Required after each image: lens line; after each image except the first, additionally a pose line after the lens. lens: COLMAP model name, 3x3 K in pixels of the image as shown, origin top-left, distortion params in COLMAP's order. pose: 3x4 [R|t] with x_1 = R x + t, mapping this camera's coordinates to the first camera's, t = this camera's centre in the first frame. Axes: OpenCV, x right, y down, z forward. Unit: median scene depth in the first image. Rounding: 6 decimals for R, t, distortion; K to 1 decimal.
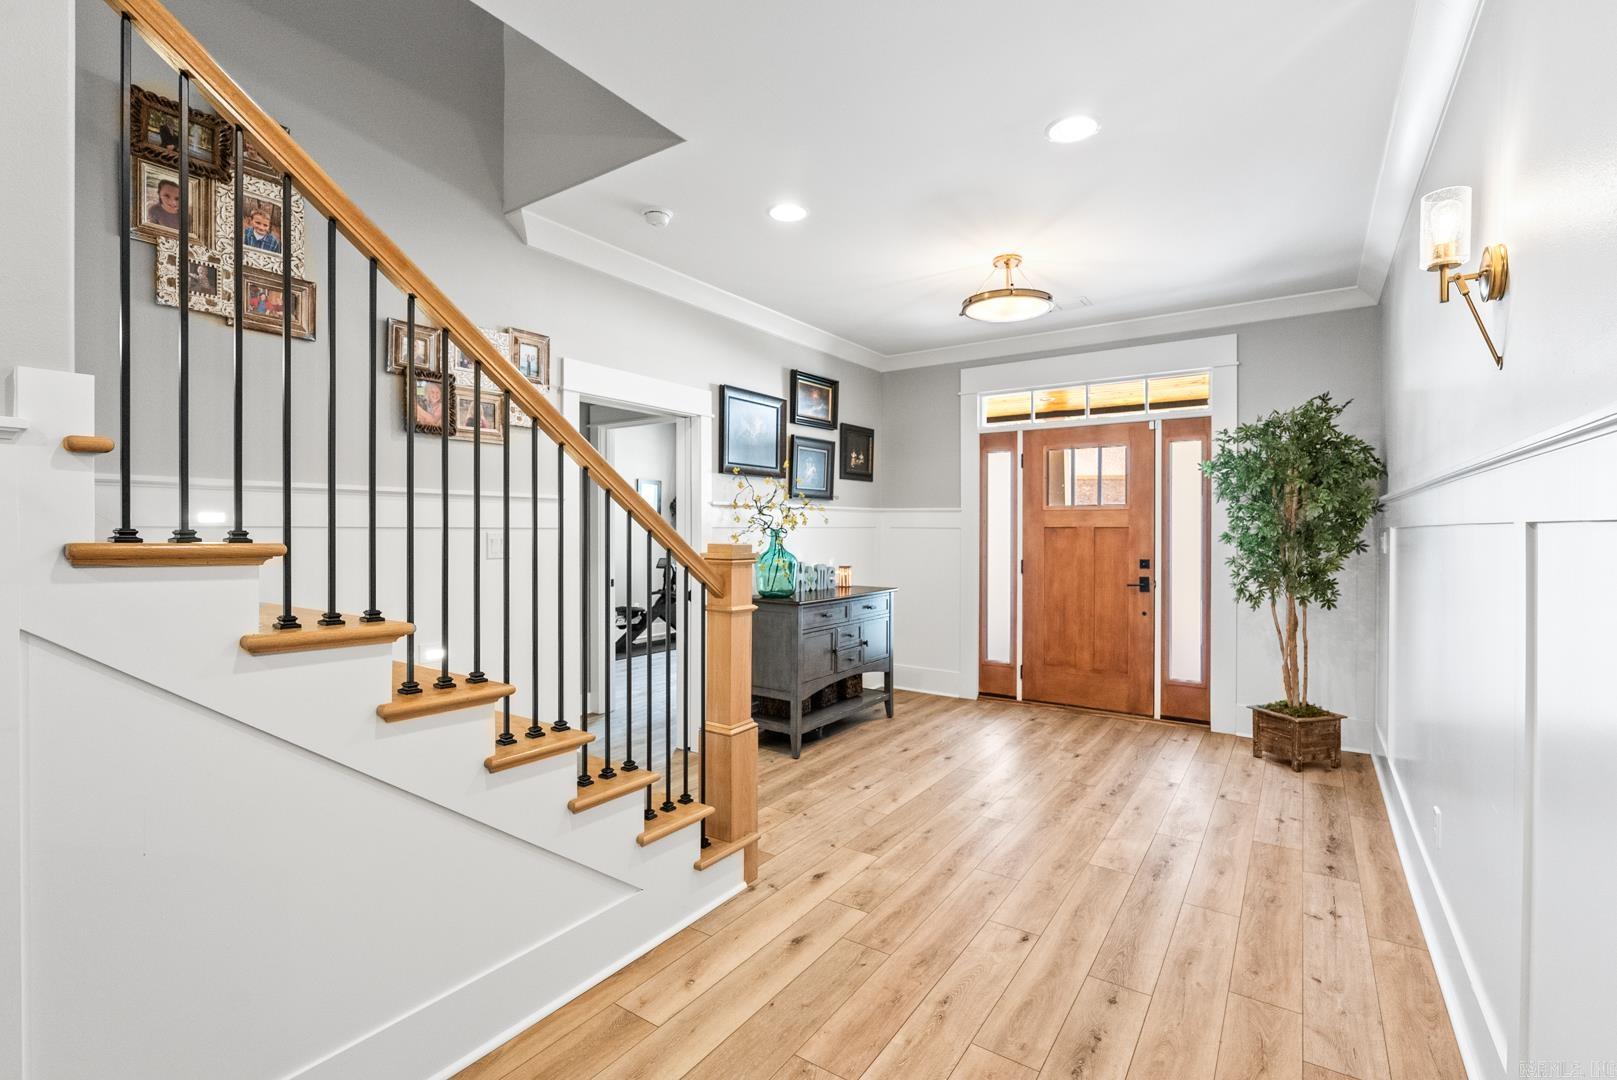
lens RADIAL K [[722.3, 0, 817.5], [0, 722.3, 533.1], [0, 0, 1]] dist [0.001091, 0.000282]
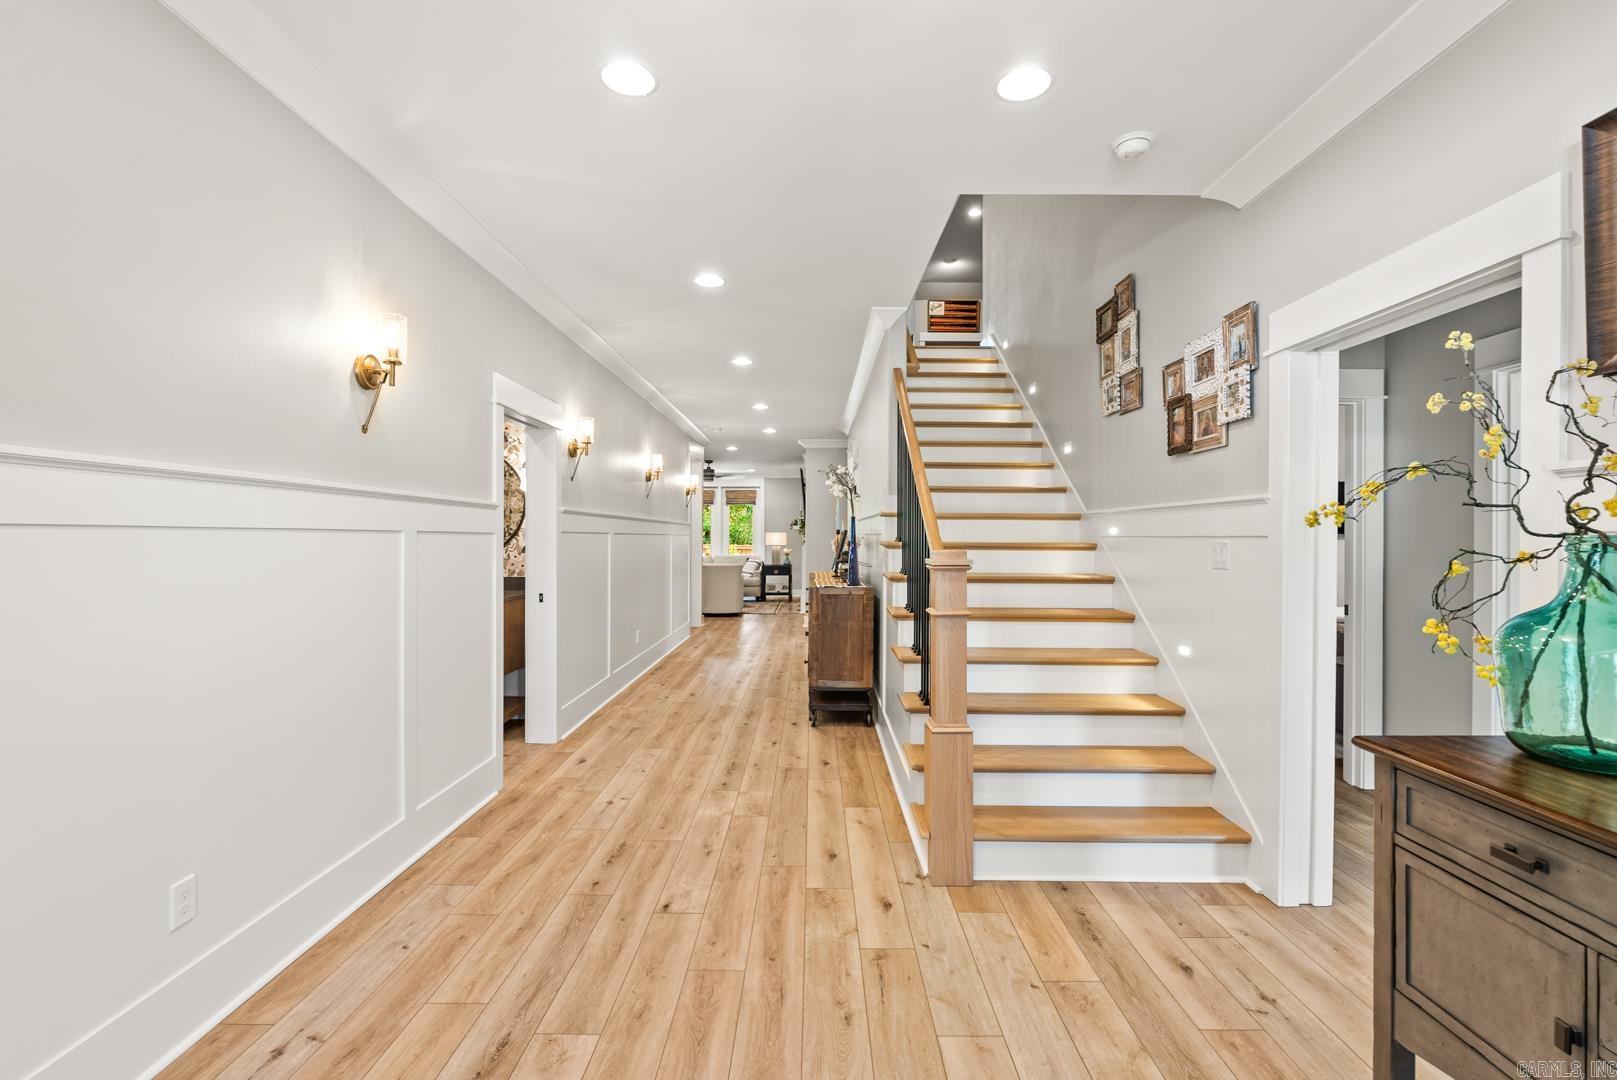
lens RADIAL K [[722.3, 0, 810.5], [0, 722.3, 539.0], [0, 0, 1]] dist [0.001091, 0.000282]
pose [[-0.832155, -0.005325, -0.554517, 0.620687], [-0.009535, 0.999943, 0.004706, -0.005148], [0.554461, 0.009203, -0.832159, 1.758070]]
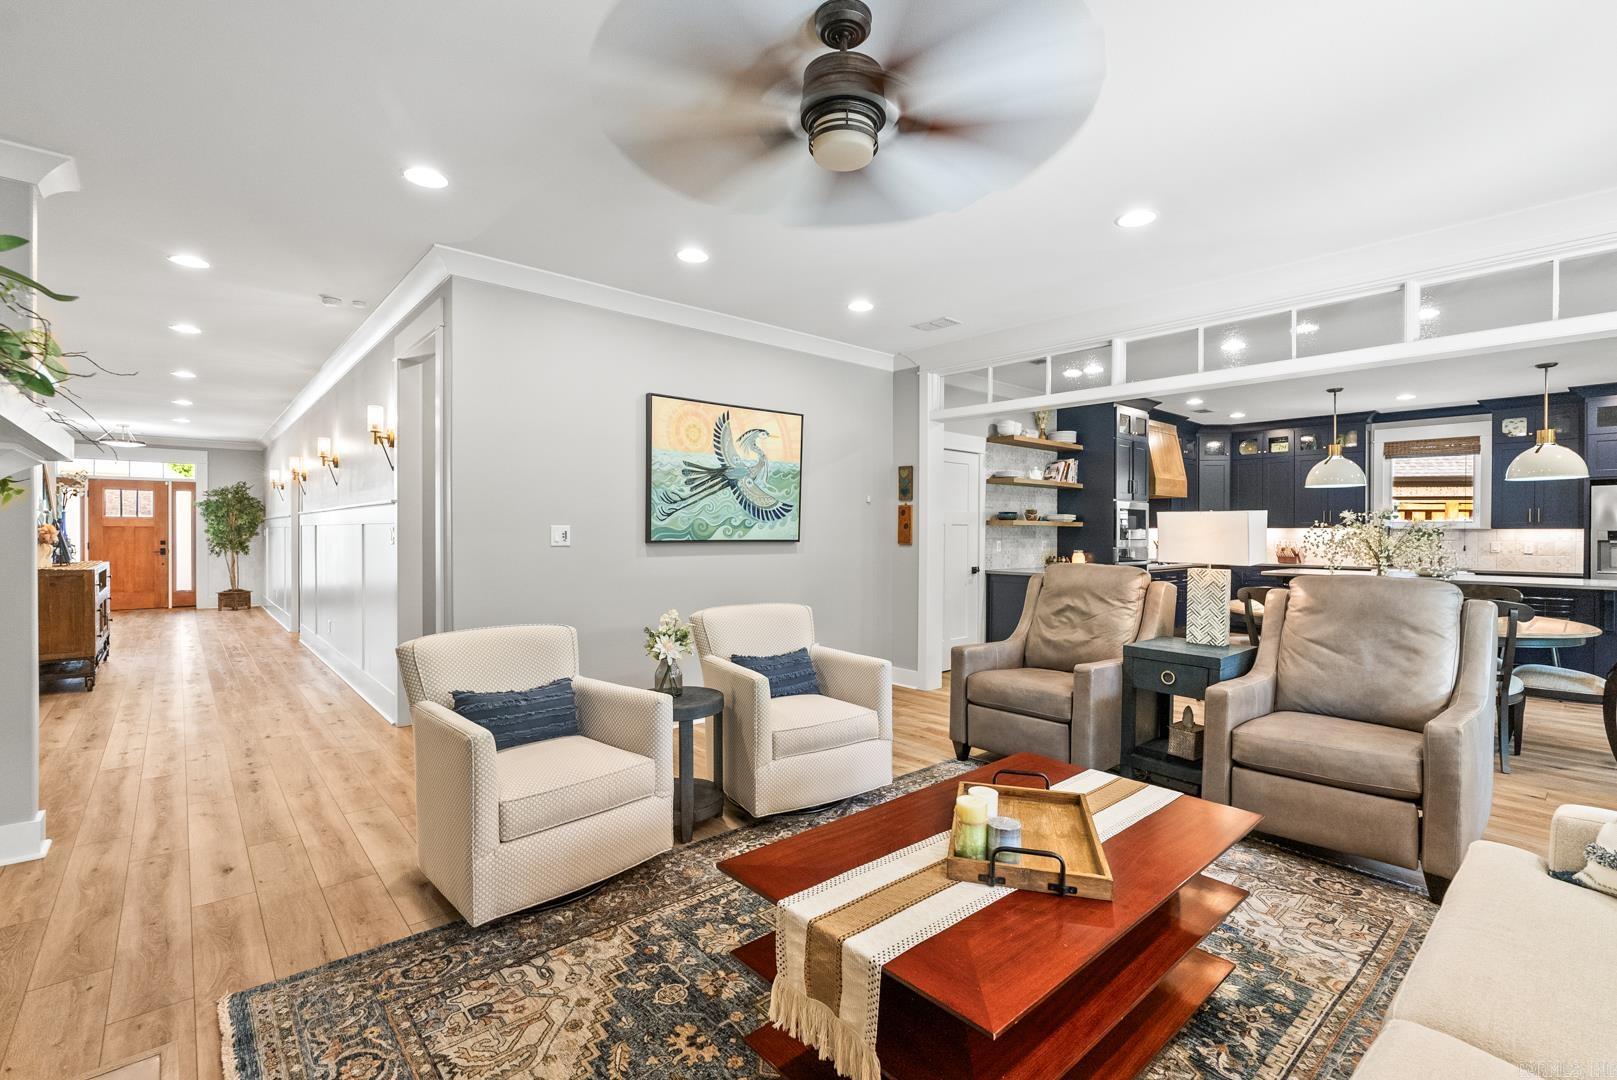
lens RADIAL K [[722.3, 0, 818.1], [0, 722.3, 542.7], [0, 0, 1]] dist [0.001091, 0.000282]
pose [[0.249587, -0.002044, 0.968350, -1.648609], [0.010121, 0.999949, -0.000498, 0.083222], [-0.968299, 0.009925, 0.249595, -2.101400]]
